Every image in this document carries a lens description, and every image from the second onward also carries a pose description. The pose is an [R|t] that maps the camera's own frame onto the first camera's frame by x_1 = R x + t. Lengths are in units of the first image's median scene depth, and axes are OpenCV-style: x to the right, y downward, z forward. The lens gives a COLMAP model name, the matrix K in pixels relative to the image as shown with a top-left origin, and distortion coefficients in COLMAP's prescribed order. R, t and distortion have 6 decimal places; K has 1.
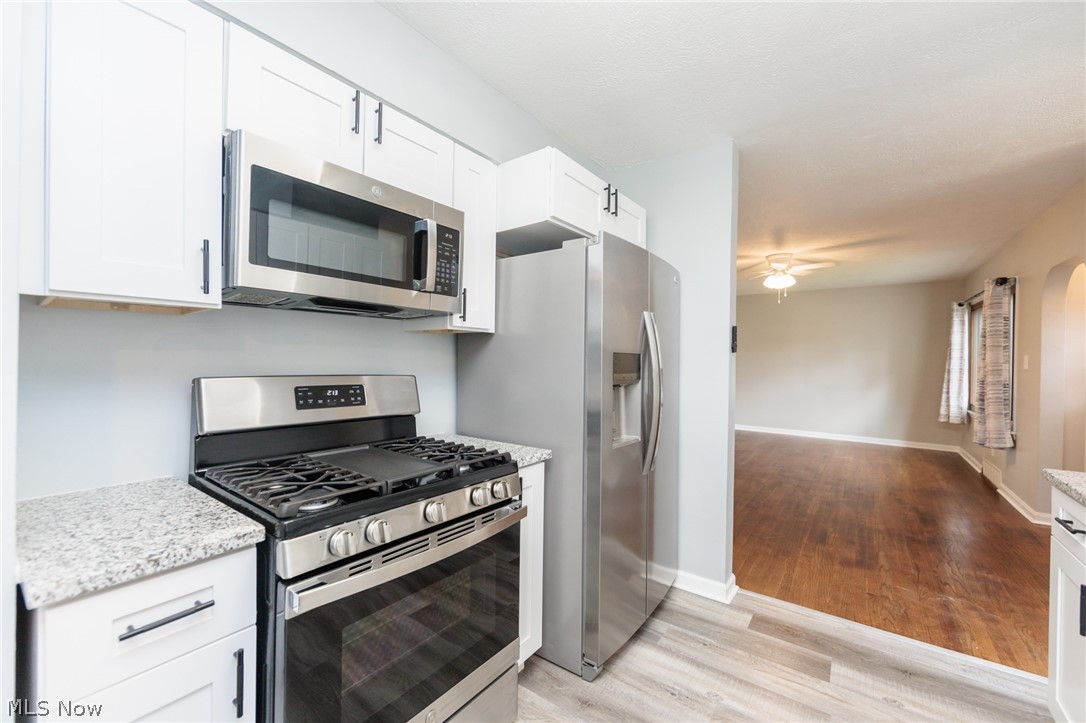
lens RADIAL K [[426.1, 0, 552.3], [0, 426.1, 360.4], [0, 0, 1]] dist [-0.001250, -0.000144]
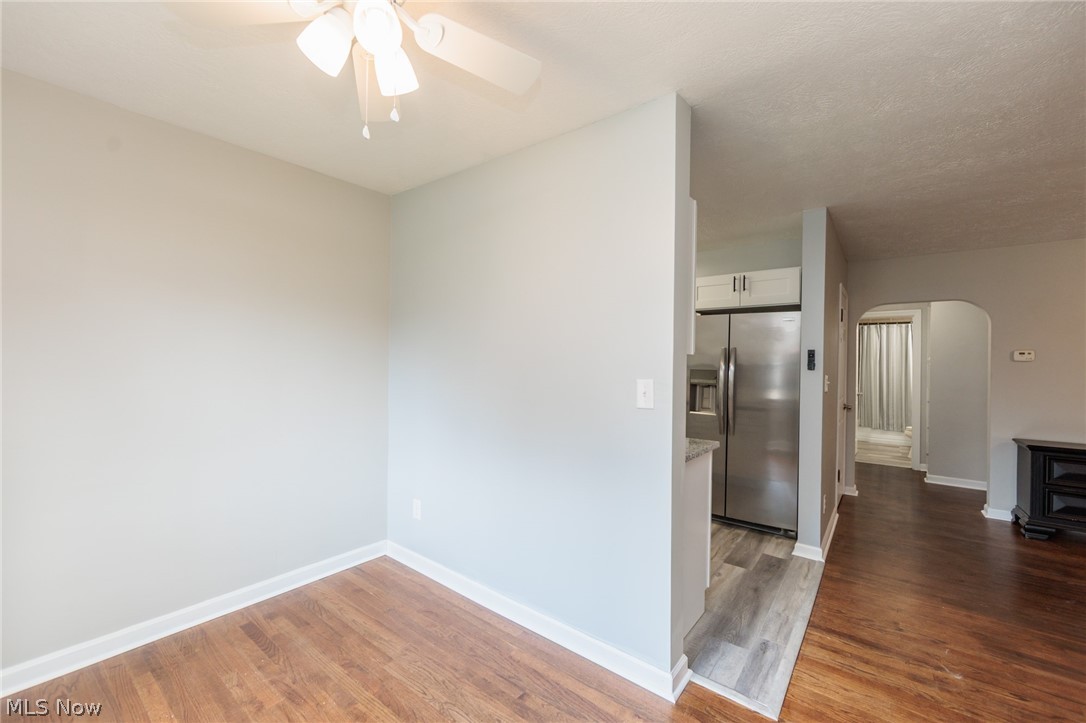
lens RADIAL K [[434.9, 0, 545.3], [0, 434.9, 361.5], [0, 0, 1]] dist [-0.003415, 0.000318]
pose [[-0.027096, -0.012038, -0.999560, 2.218224], [-0.010536, 0.999875, -0.011756, -0.030312], [0.999577, 0.010213, -0.027220, 0.285146]]
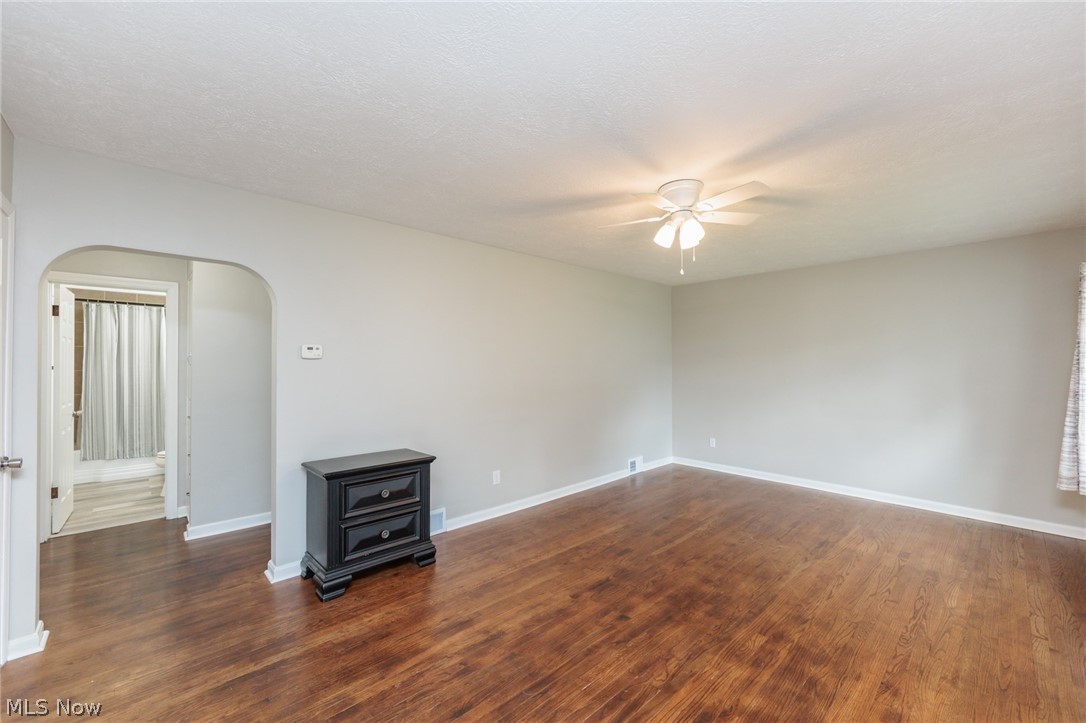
lens RADIAL K [[434.9, 0, 545.3], [0, 434.9, 361.5], [0, 0, 1]] dist [-0.003415, 0.000318]
pose [[0.983351, -0.010139, -0.181433, 1.202380], [0.009130, 0.999938, -0.006397, -0.052121], [0.181487, 0.004634, 0.983383, 1.118321]]
